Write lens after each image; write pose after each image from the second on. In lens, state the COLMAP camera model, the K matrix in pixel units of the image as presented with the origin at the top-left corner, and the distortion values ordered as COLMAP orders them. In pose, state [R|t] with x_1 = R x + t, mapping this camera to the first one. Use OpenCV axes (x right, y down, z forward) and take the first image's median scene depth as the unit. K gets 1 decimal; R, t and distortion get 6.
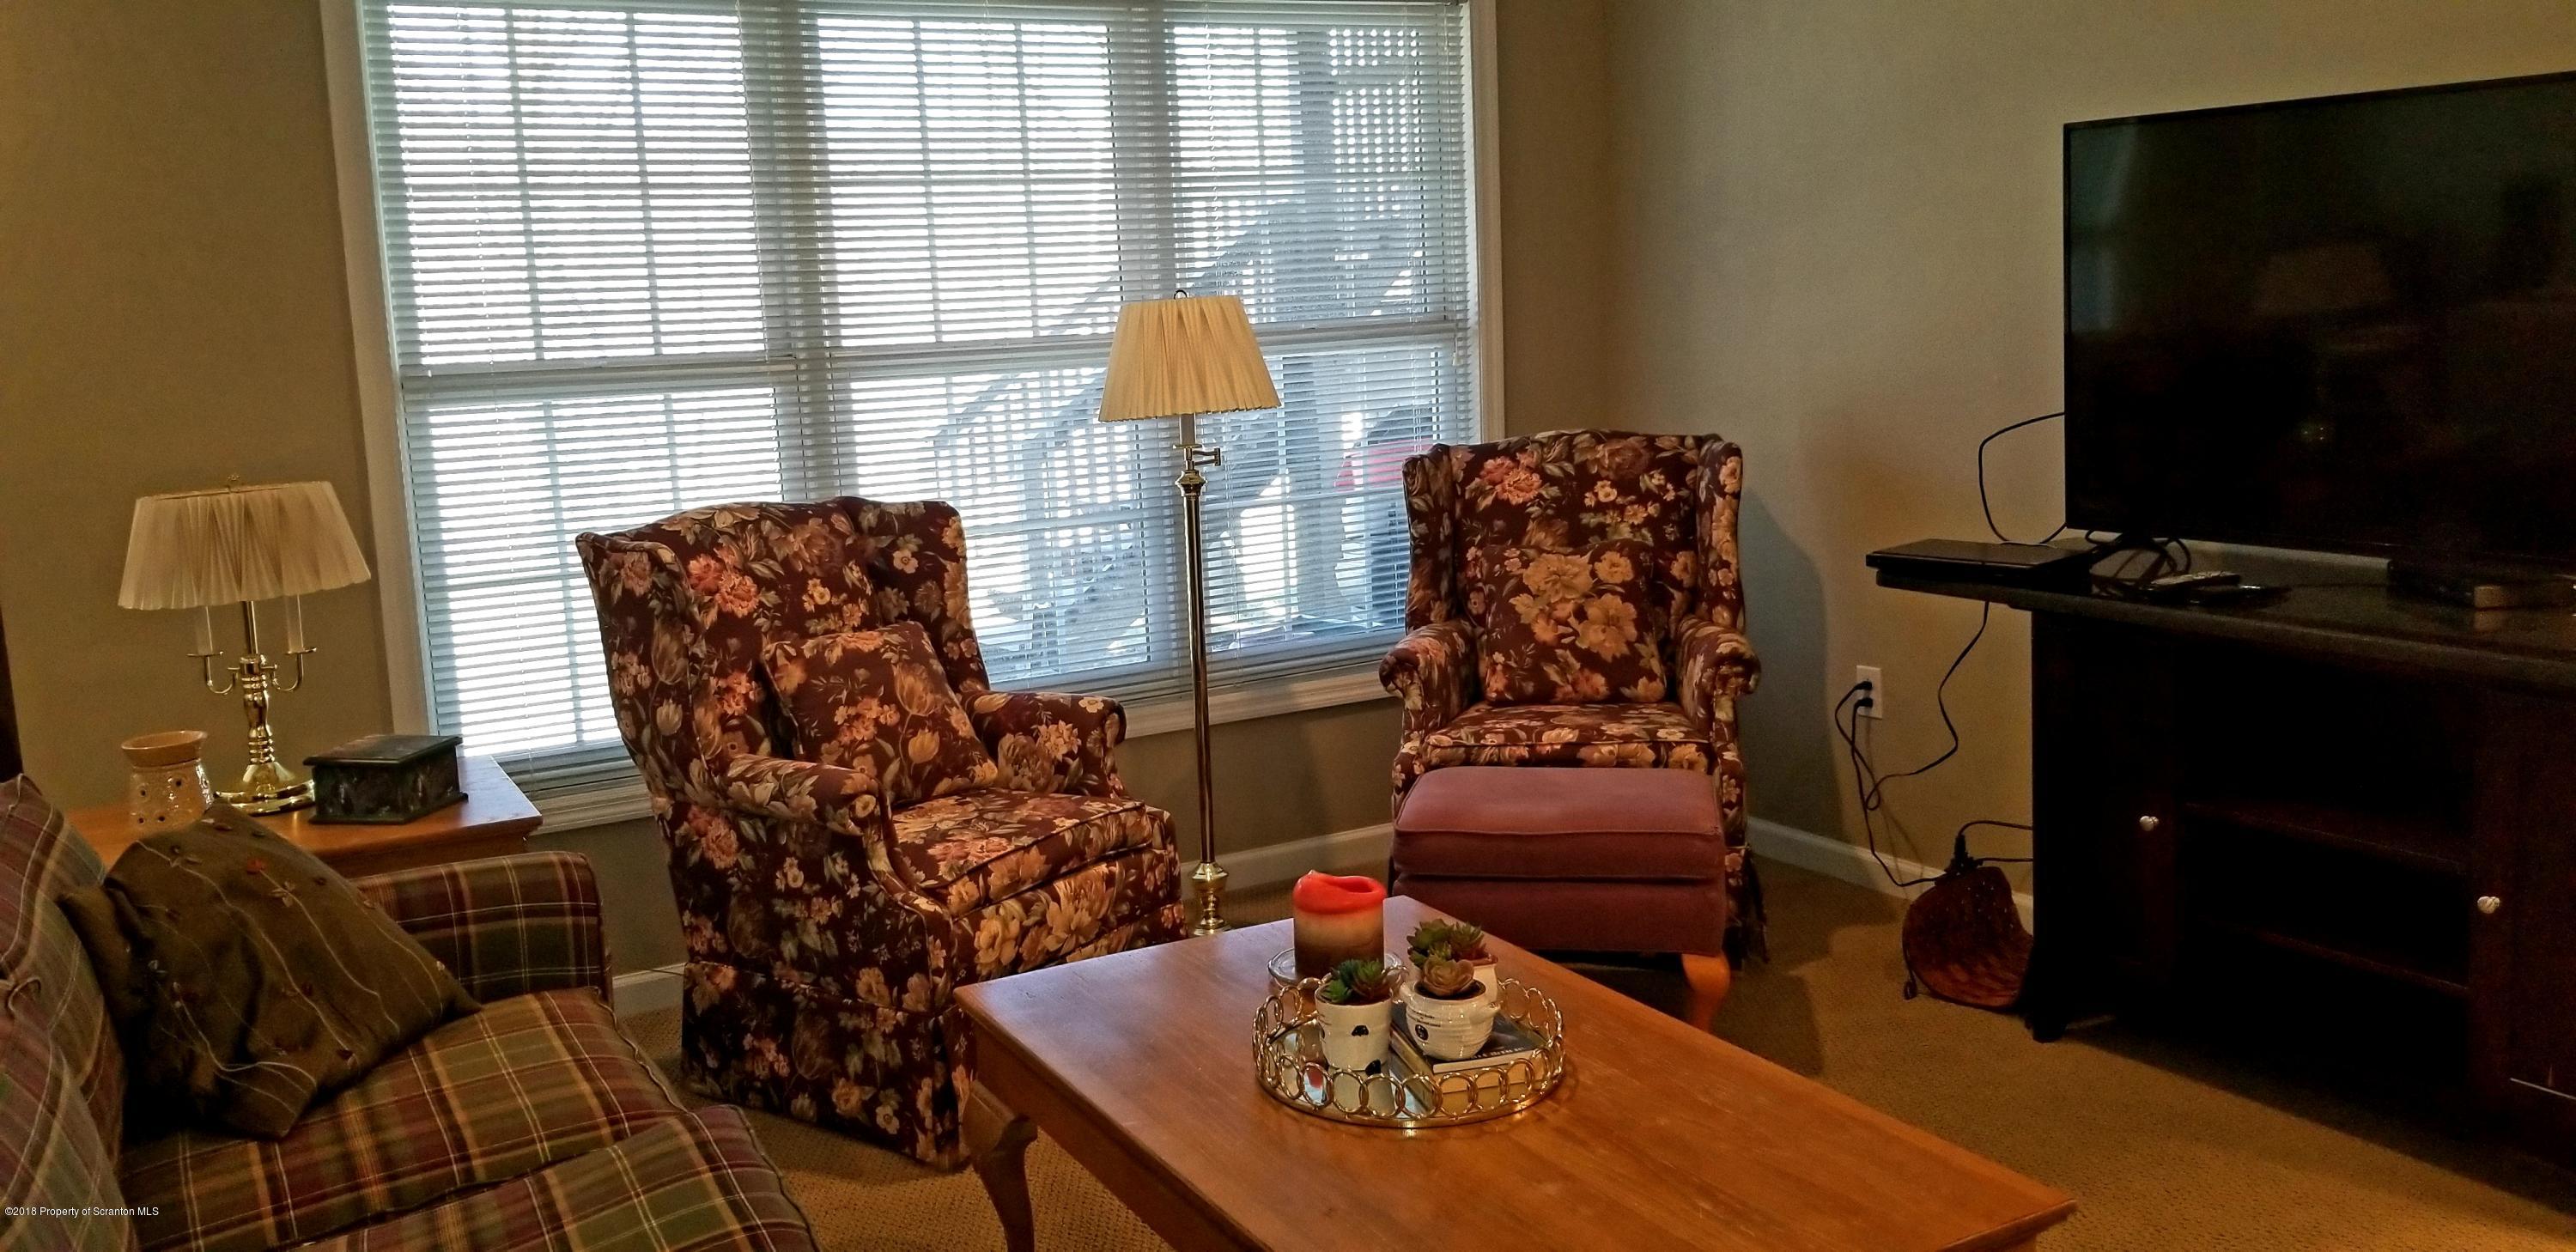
lens RADIAL K [[2049.0, 0, 1262.9], [0, 2049.0, 589.7], [0, 0, 1]] dist [0.094076, -0.190355]
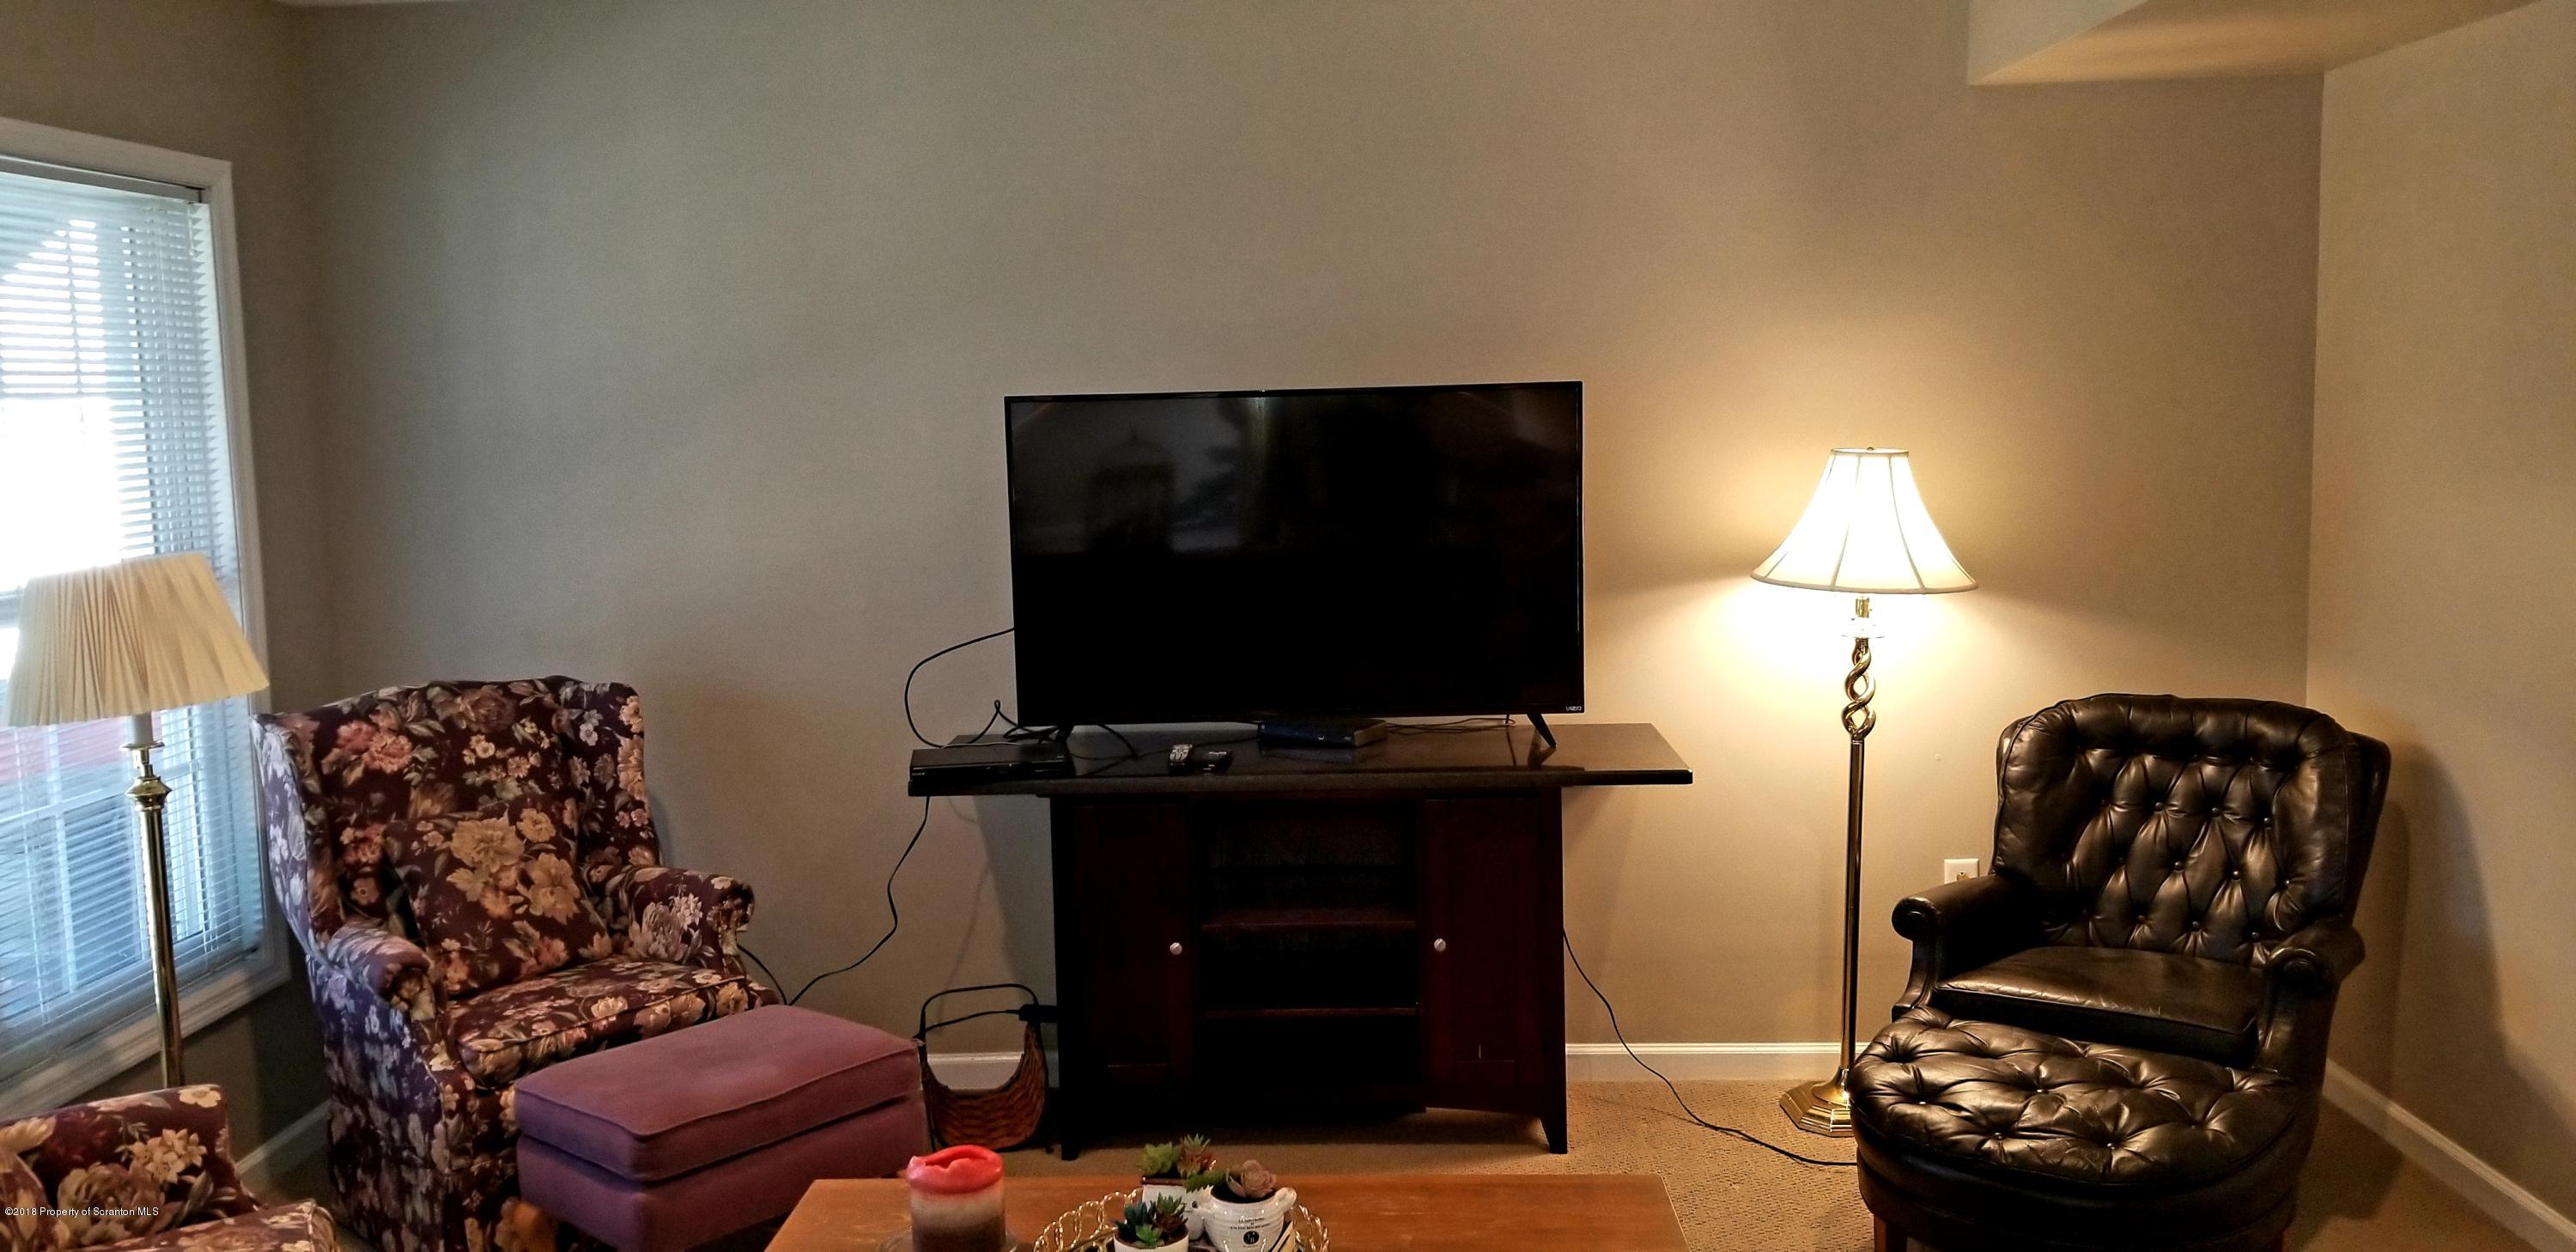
lens RADIAL K [[2049.0, 0, 1262.9], [0, 2049.0, 589.7], [0, 0, 1]] dist [0.094076, -0.190355]
pose [[0.490929, -0.047264, 0.869917, -0.488904], [0.125880, 0.991897, -0.017148, -0.060080], [-0.862057, 0.117924, 0.492901, 0.237055]]
